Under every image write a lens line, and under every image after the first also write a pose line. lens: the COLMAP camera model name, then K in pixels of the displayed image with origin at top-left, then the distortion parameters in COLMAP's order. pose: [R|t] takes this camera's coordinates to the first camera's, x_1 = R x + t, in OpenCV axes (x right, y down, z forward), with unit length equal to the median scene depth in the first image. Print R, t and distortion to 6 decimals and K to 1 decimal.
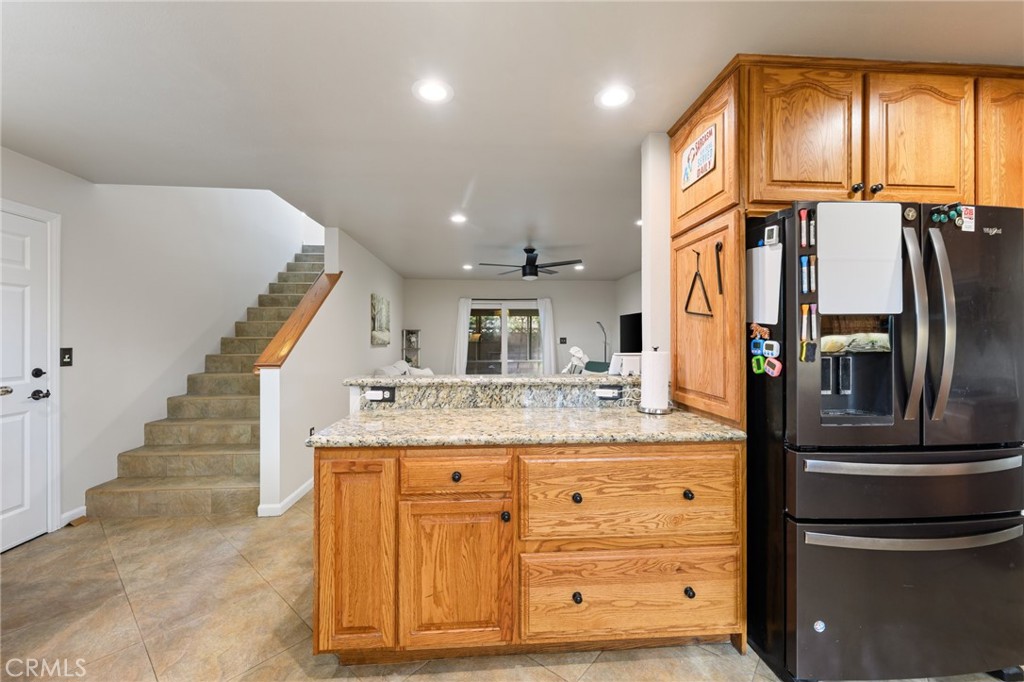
lens RADIAL K [[410.6, 0, 506.3], [0, 410.6, 335.4], [0, 0, 1]] dist [0.000055, 0.000246]
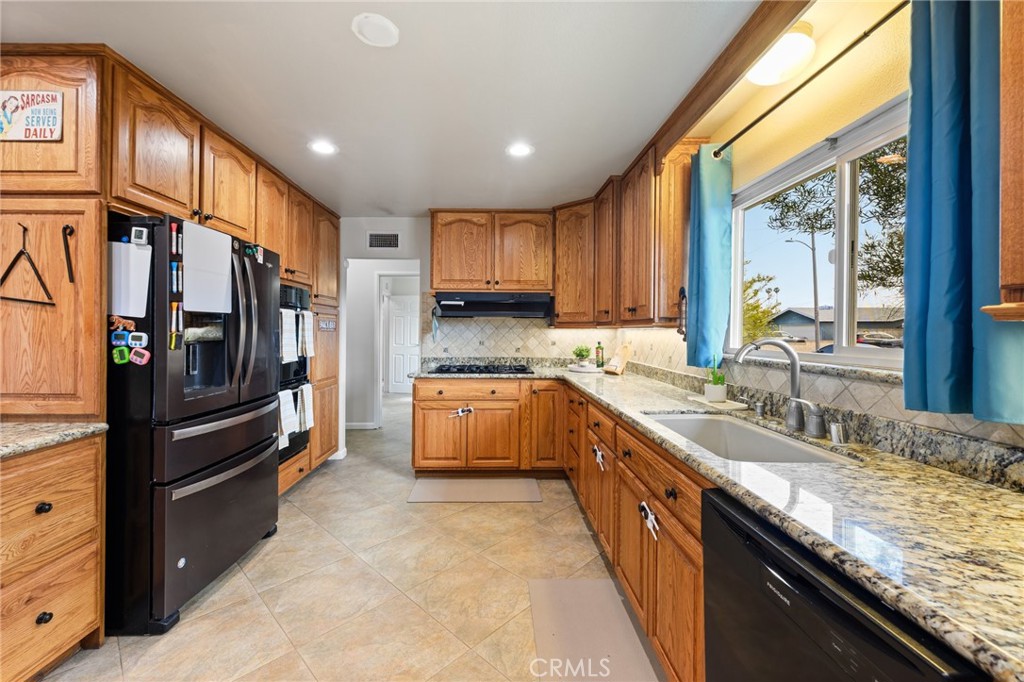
lens RADIAL K [[413.9, 0, 509.9], [0, 413.9, 334.1], [0, 0, 1]] dist [-0.000107, 0.000049]
pose [[0.044188, -0.005760, 0.999007, -0.393250], [-0.010383, 0.999927, 0.006225, 0.000481], [-0.998969, -0.010648, 0.044124, -0.032263]]
